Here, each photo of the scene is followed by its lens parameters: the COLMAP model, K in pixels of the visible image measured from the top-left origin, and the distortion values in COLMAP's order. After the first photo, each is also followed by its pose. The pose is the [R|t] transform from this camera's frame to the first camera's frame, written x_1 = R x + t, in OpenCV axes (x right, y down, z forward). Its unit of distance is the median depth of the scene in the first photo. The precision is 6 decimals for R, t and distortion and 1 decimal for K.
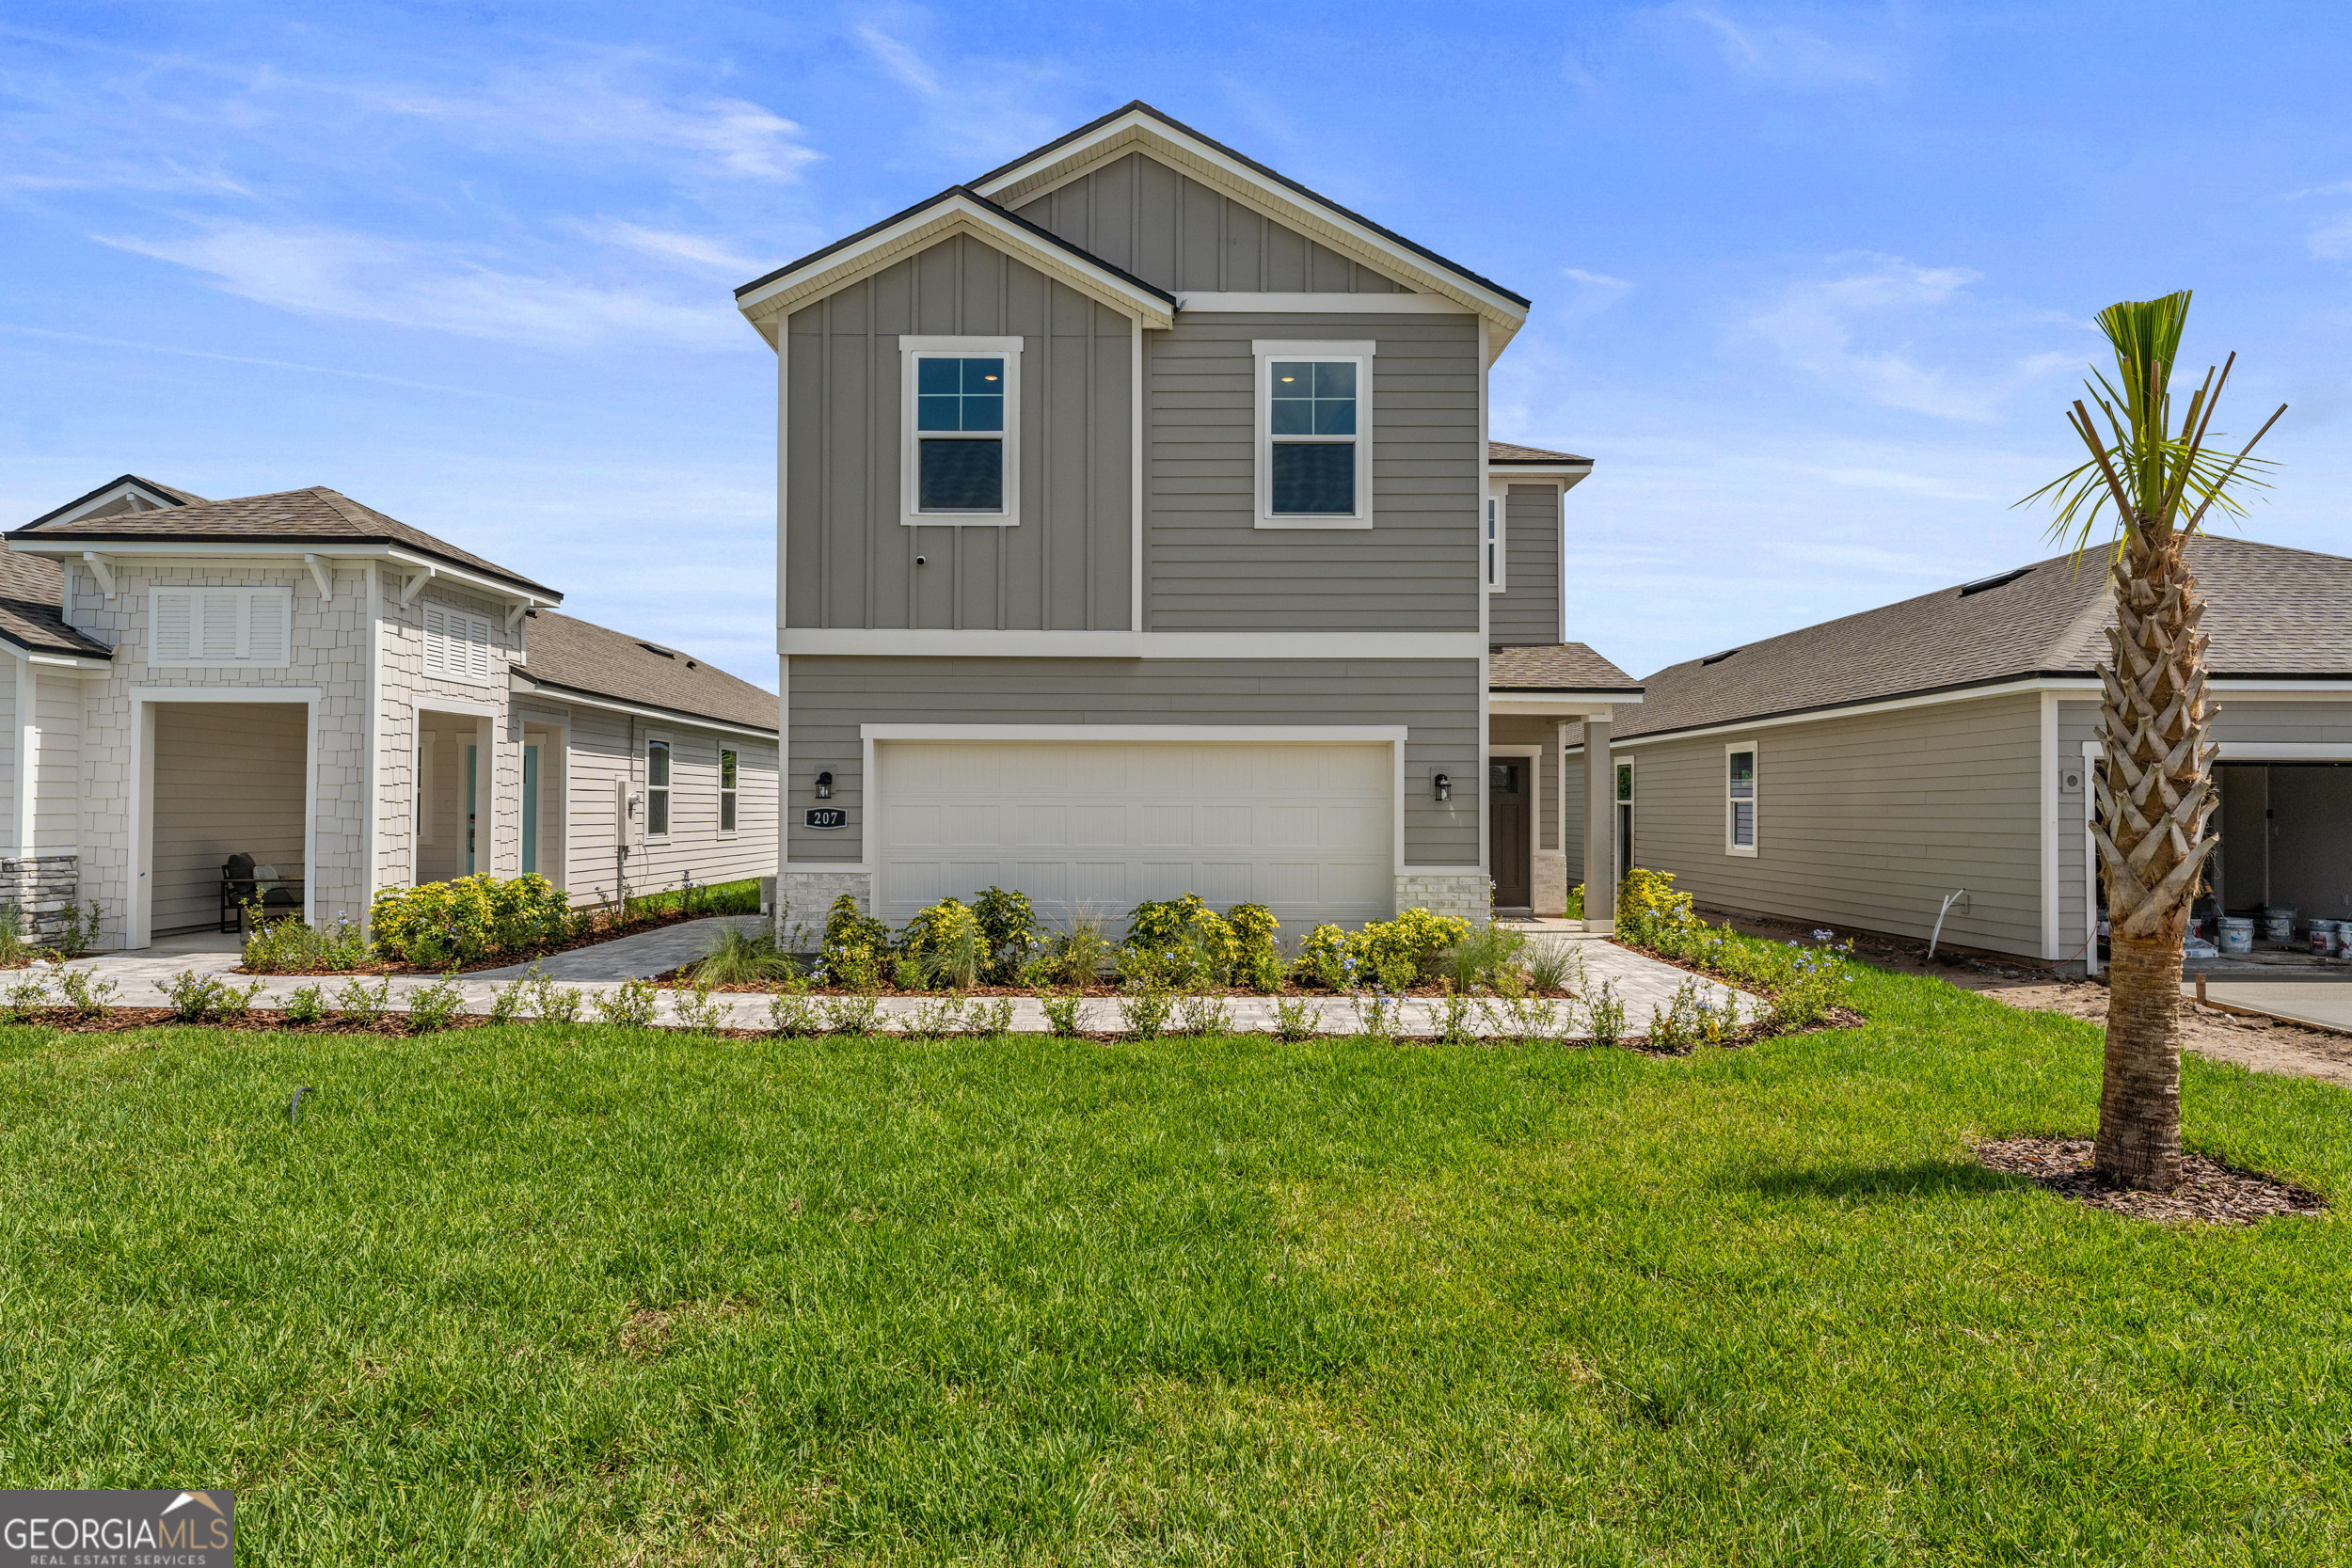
lens RADIAL K [[1356.2, 0, 1178.6], [0, 1356.2, 784.2], [0, 0, 1]] dist [0.008474, 0.001019]
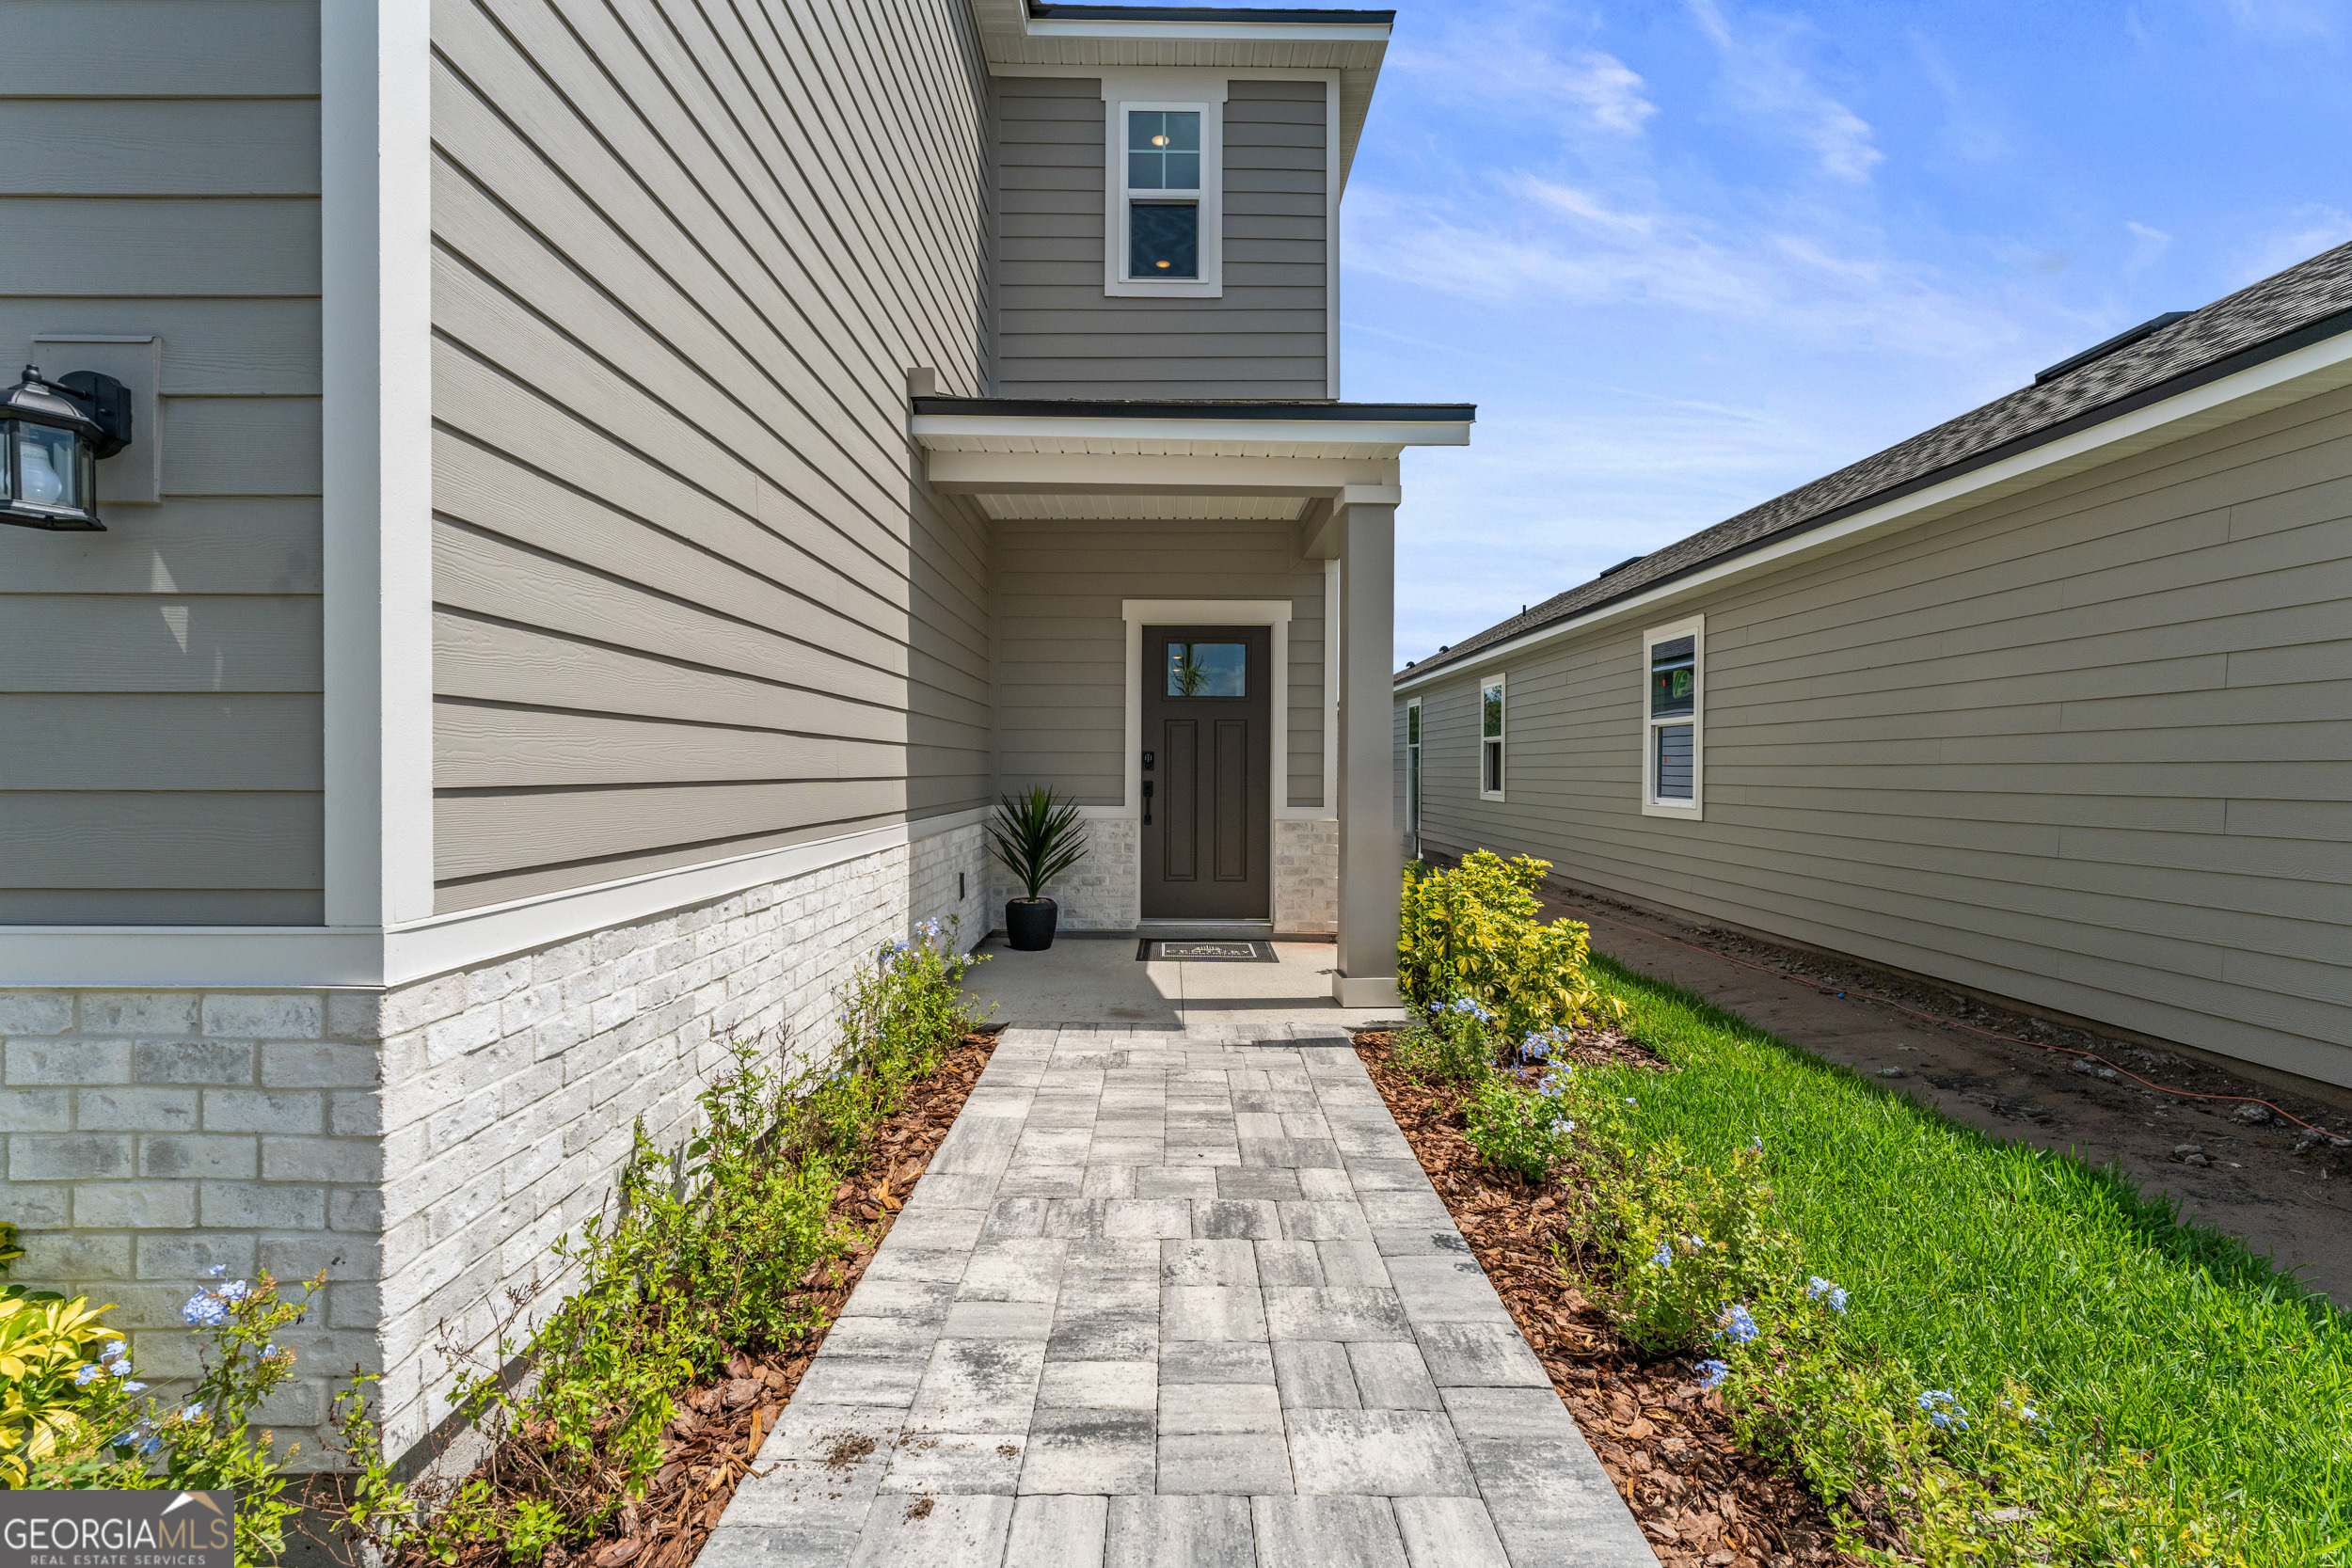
lens RADIAL K [[1054.2, 0, 1176.8], [0, 1054.2, 782.4], [0, 0, 1]] dist [-0.002243, -0.000270]
pose [[0.999983, 0.000105, -0.005771, 0.321109], [0.000070, 0.999542, 0.030246, 0.038123], [0.005772, -0.030246, 0.999526, 0.857680]]
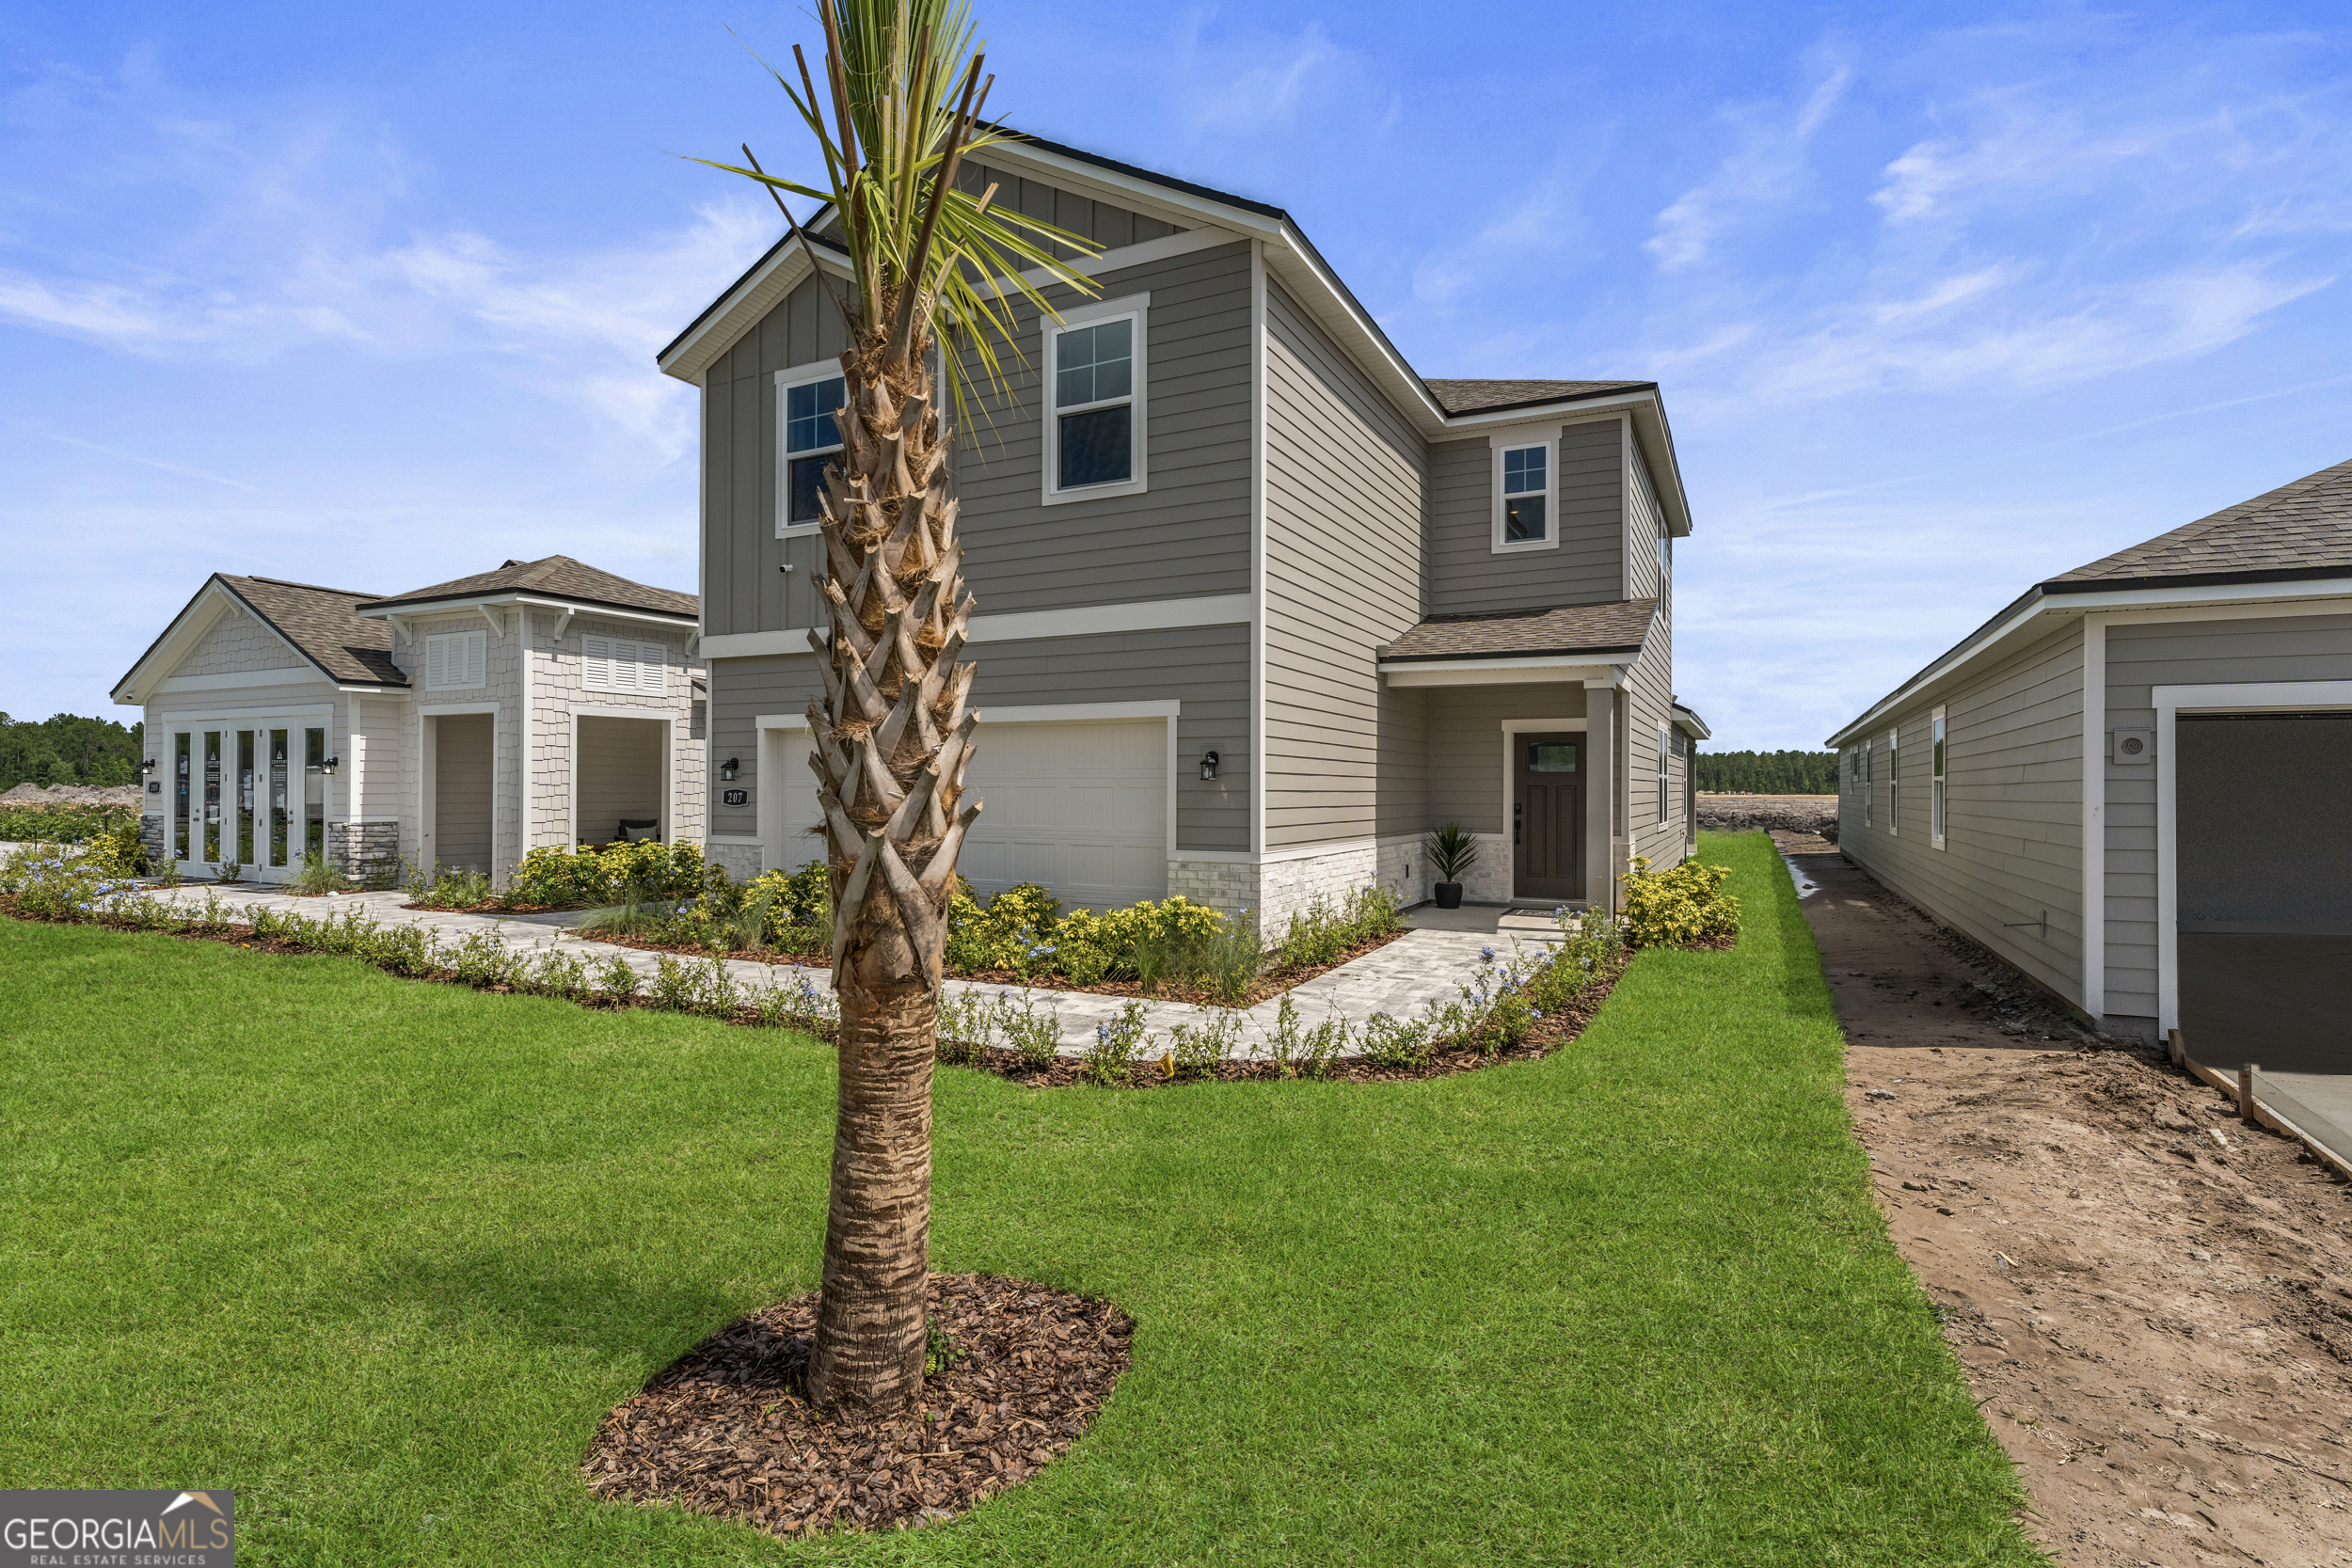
lens RADIAL K [[1150.3, 0, 1174.8], [0, 1150.3, 786.7], [0, 0, 1]] dist [0.002138, -0.000021]
pose [[0.885931, -0.001978, -0.463813, 0.522974], [0.008300, 0.999898, 0.011590, 0.007211], [0.463743, -0.014117, 0.885857, 0.294142]]
